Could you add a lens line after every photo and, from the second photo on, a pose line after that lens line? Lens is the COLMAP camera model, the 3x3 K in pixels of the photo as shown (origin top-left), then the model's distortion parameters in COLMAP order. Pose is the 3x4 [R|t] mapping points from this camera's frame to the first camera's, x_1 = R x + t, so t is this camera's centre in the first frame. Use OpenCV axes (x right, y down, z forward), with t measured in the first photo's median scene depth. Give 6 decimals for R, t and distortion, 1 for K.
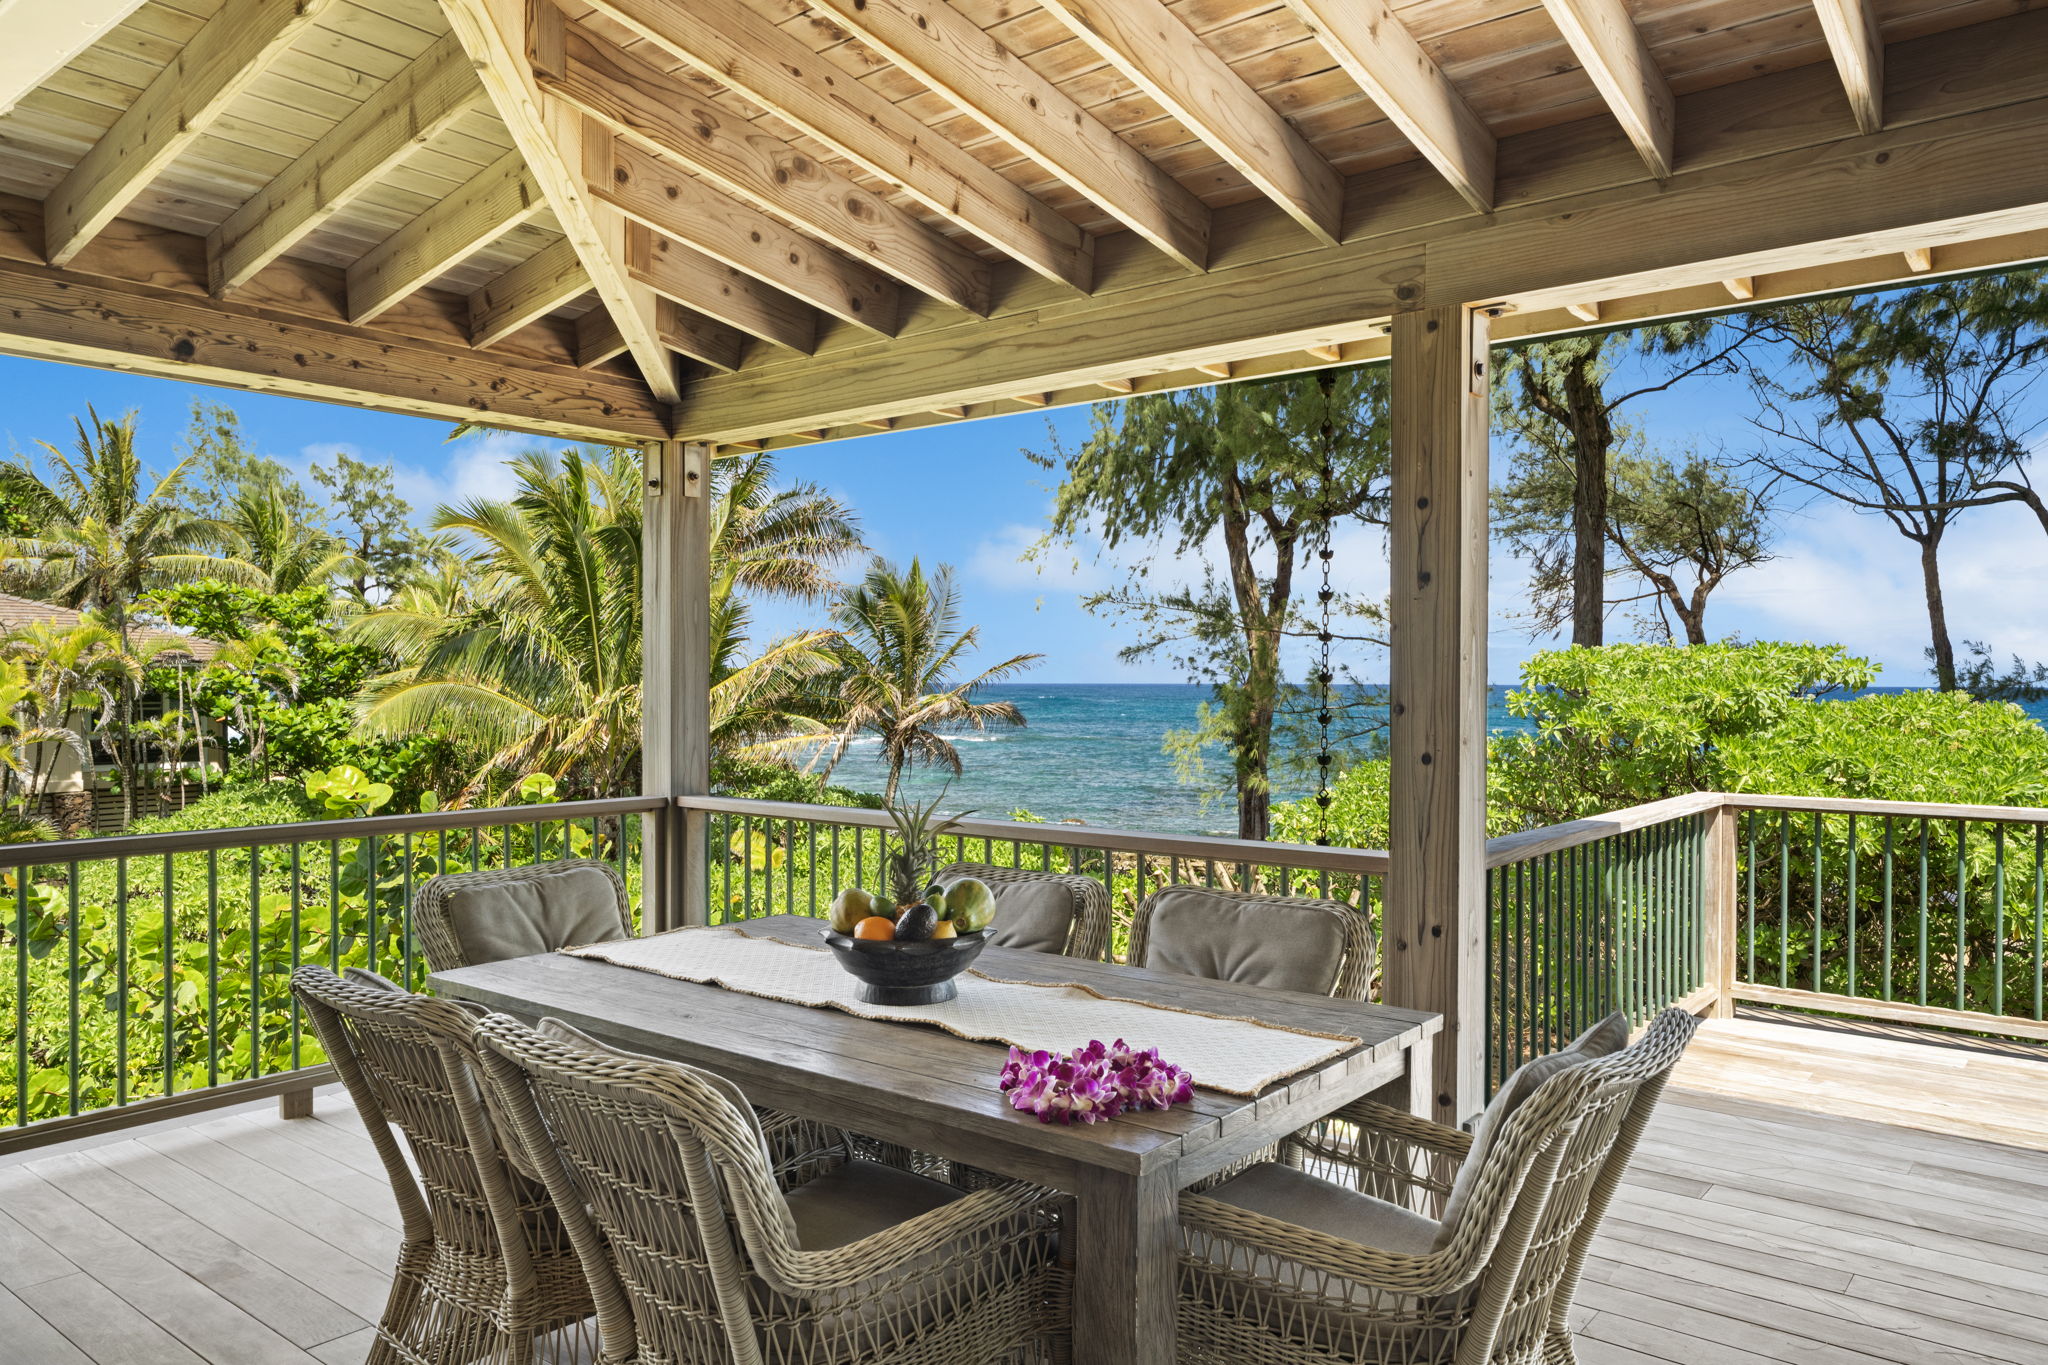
lens RADIAL K [[1418.5, 0, 1024.0], [0, 1418.5, 682.5], [0, 0, 1]] dist [-0.002076, -0.000573]
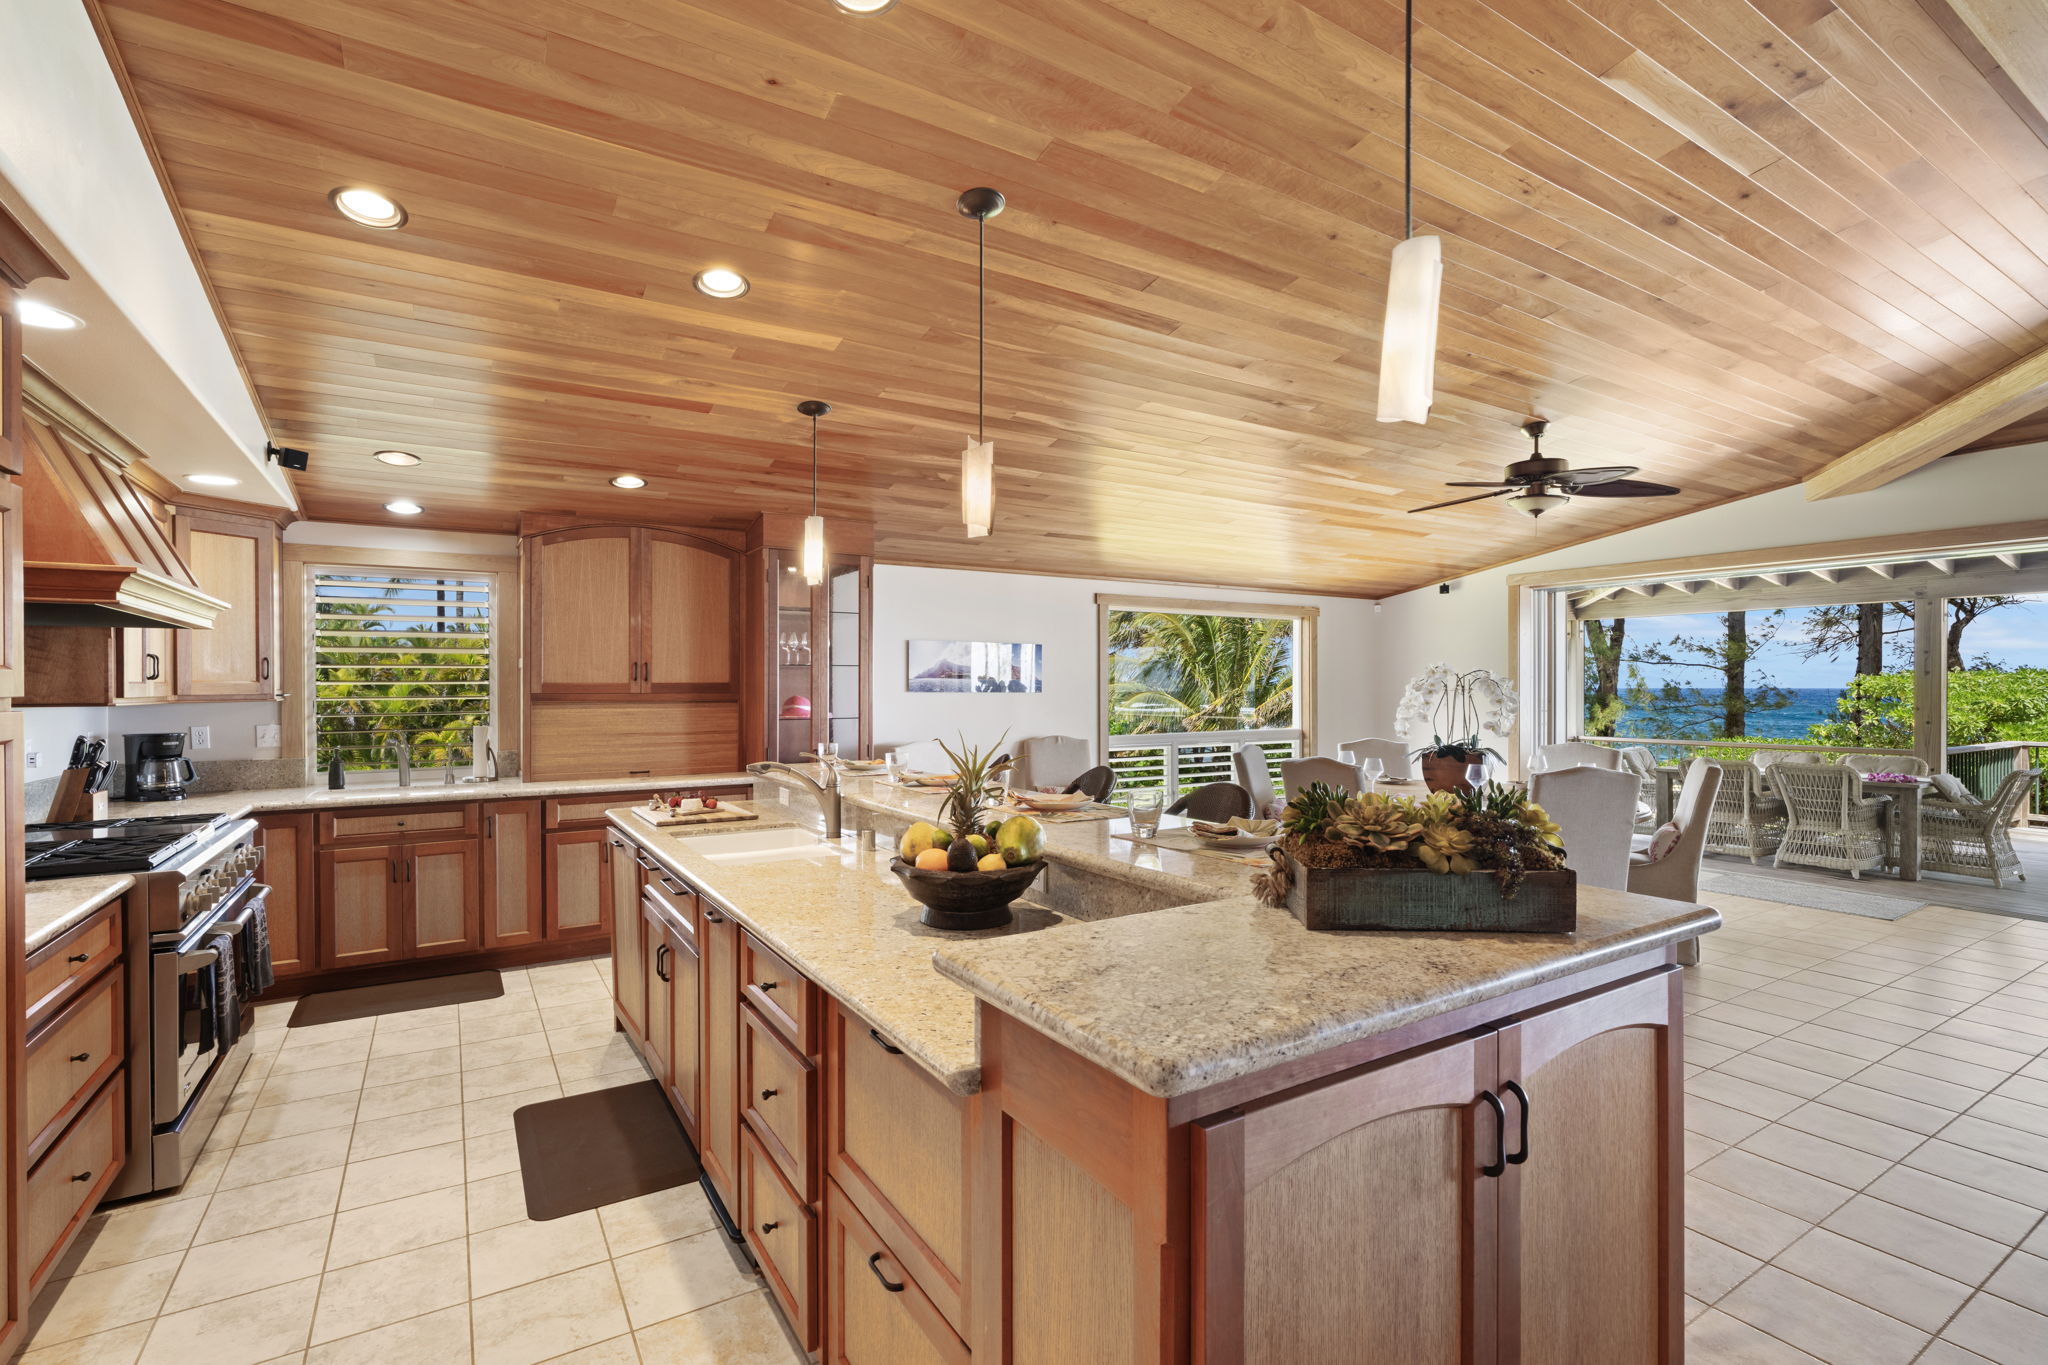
lens RADIAL K [[927.8, 0, 1024.0], [0, 927.8, 682.5], [0, 0, 1]] dist [0.000904, 0.000207]
pose [[0.945715, -0.005566, -0.324949, -0.288869], [0.003394, 0.999968, -0.007250, -0.010248], [0.324979, 0.005754, 0.945704, -0.509848]]
